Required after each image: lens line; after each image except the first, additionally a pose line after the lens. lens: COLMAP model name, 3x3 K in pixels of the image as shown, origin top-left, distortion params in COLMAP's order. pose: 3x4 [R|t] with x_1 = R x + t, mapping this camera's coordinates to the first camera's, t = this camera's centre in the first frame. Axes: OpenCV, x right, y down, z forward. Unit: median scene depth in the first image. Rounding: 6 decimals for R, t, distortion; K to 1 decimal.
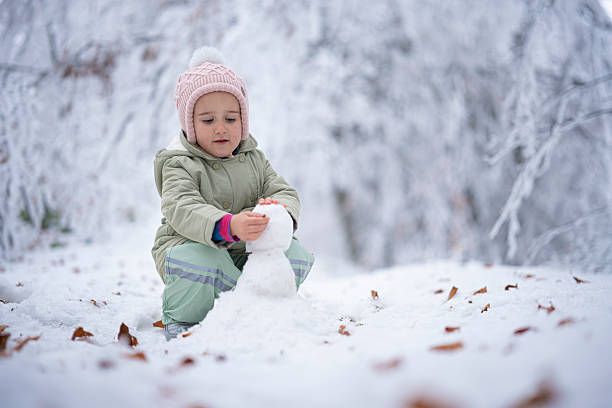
lens RADIAL K [[838.1, 0, 306.0], [0, 838.1, 204.0], [0, 0, 1]] dist [-0.095504, 0.789429]
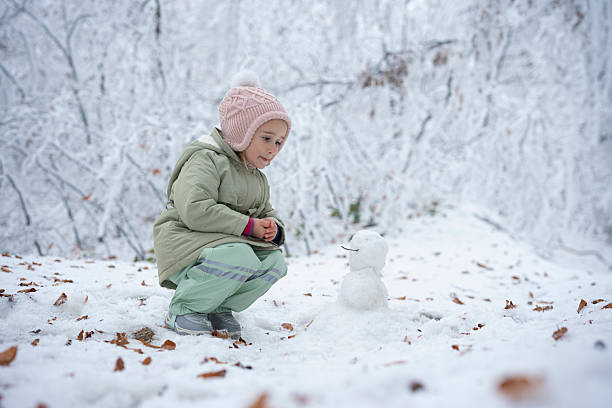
lens RADIAL K [[838.1, 0, 306.0], [0, 838.1, 204.0], [0, 0, 1]] dist [-0.095504, 0.789429]
pose [[0.895806, -0.014381, -0.444213, 0.182605], [0.026373, 0.999435, 0.020829, -0.028794], [0.443662, -0.030374, 0.895679, -0.048664]]
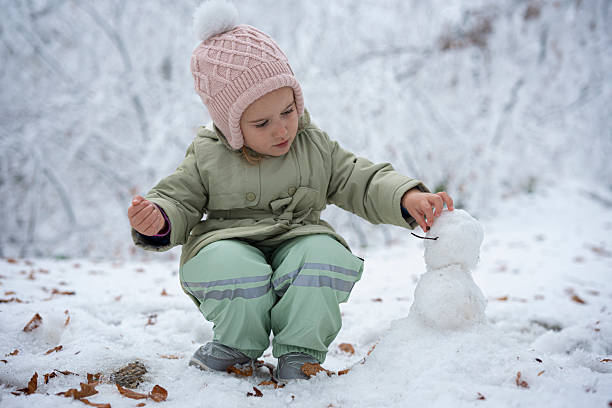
lens RADIAL K [[835.7, 0, 304.4], [0, 835.7, 177.9], [0, 0, 1]] dist [0.023043, 0.075892]
pose [[0.841909, -0.065312, -0.535653, 0.120728], [0.074688, 0.997198, -0.004198, -0.016334], [0.534427, -0.036473, 0.844428, 0.111077]]
